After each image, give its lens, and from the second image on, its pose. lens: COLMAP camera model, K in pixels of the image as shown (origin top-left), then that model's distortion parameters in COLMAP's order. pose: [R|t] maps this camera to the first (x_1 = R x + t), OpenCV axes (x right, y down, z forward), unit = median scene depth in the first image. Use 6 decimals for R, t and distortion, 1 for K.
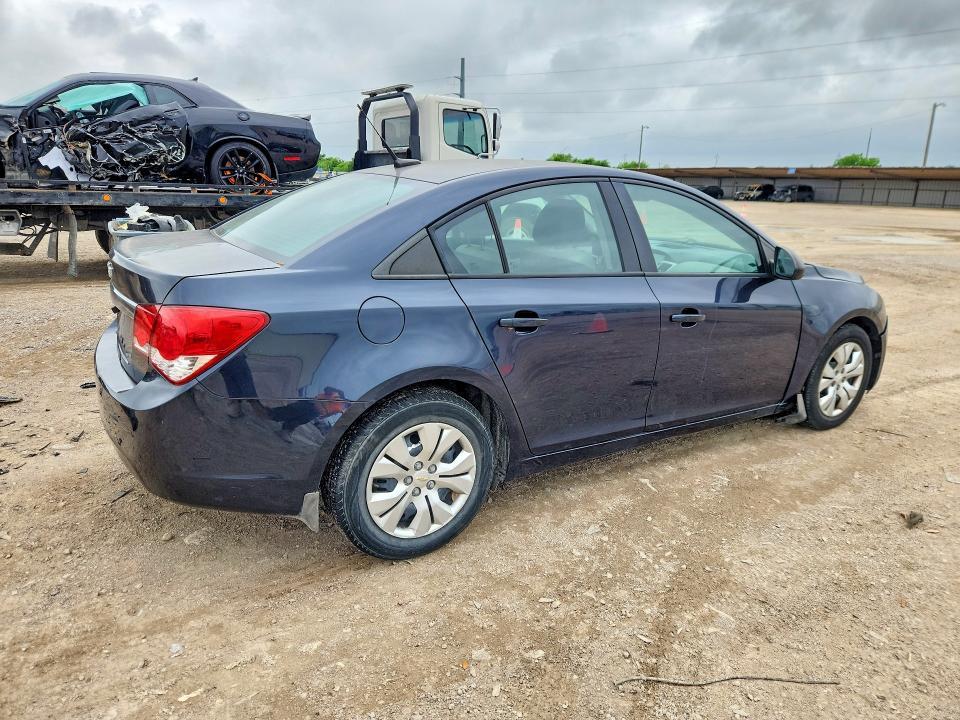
lens RADIAL K [[678.3, 0, 480.0], [0, 678.3, 360.0], [0, 0, 1]] dist [0.034126, -0.003054]
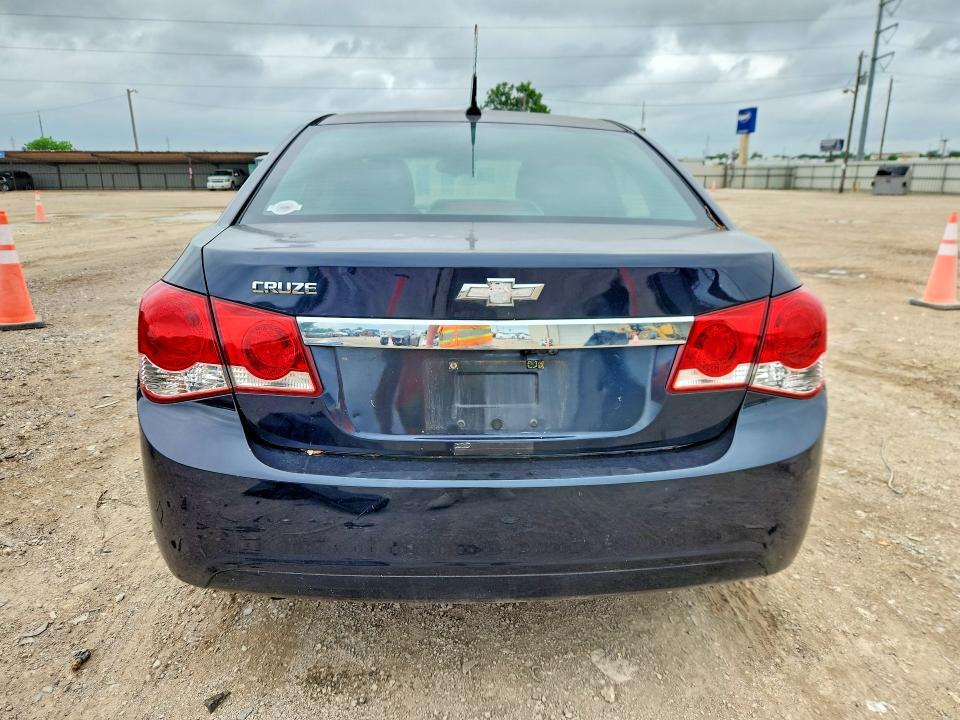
lens RADIAL K [[678.3, 0, 480.0], [0, 678.3, 360.0], [0, 0, 1]] dist [0.034126, -0.003054]
pose [[0.413899, -0.276784, 0.867224, -0.129401], [0.258215, 0.949224, 0.179718, -0.028655], [-0.872933, 0.149545, 0.464353, 0.096777]]
